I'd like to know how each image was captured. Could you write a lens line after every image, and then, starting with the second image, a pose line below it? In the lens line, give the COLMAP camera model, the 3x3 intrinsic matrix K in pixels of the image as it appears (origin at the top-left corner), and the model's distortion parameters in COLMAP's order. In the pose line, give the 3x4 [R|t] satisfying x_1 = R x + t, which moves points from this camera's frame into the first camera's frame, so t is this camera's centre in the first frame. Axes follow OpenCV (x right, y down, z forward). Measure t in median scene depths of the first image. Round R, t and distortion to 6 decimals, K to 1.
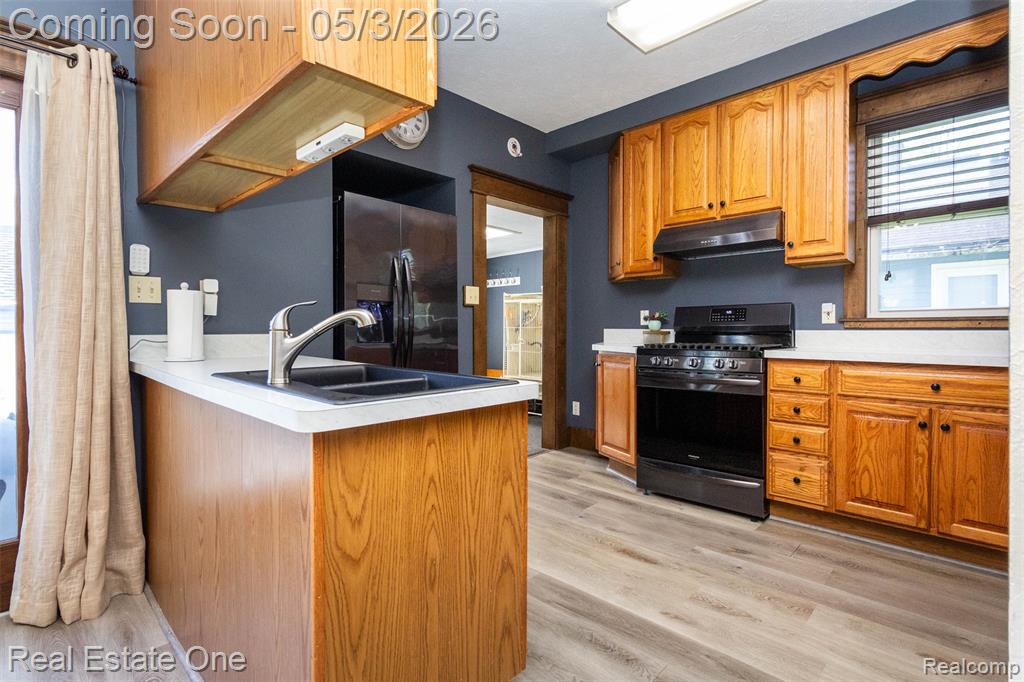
lens RADIAL K [[479.5, 0, 518.9], [0, 479.5, 338.2], [0, 0, 1]] dist [0.006235, 0.000371]
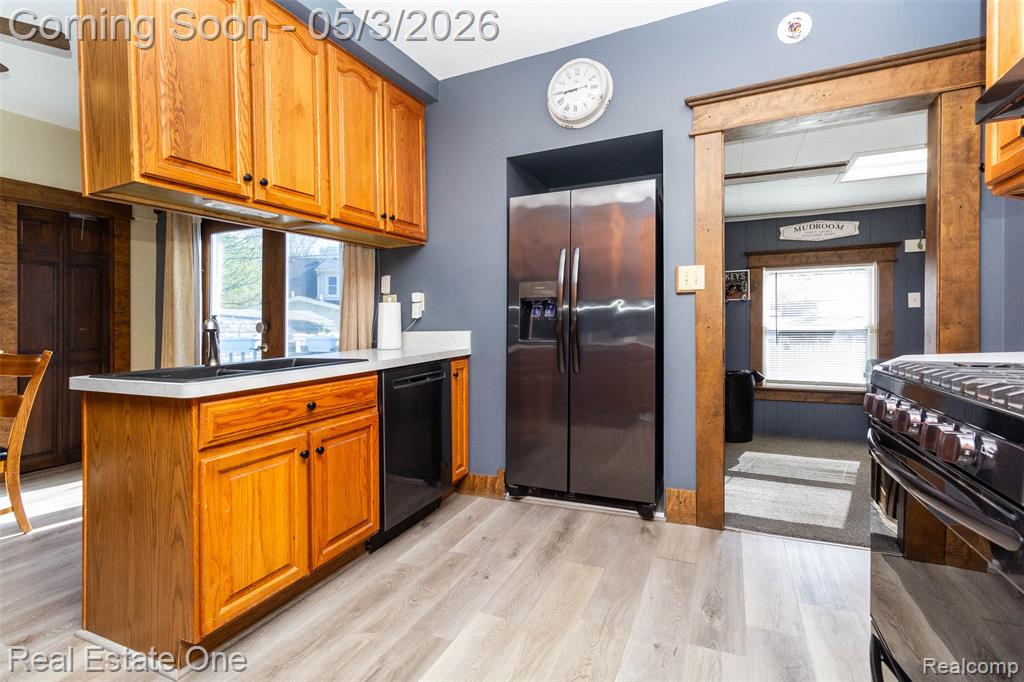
lens RADIAL K [[479.5, 0, 525.6], [0, 479.5, 324.7], [0, 0, 1]] dist [0.006235, 0.000371]
pose [[0.334210, -0.001373, -0.942497, 0.609512], [-0.003055, 0.999992, -0.002540, -0.018986], [0.942494, 0.003729, 0.334204, 0.626898]]
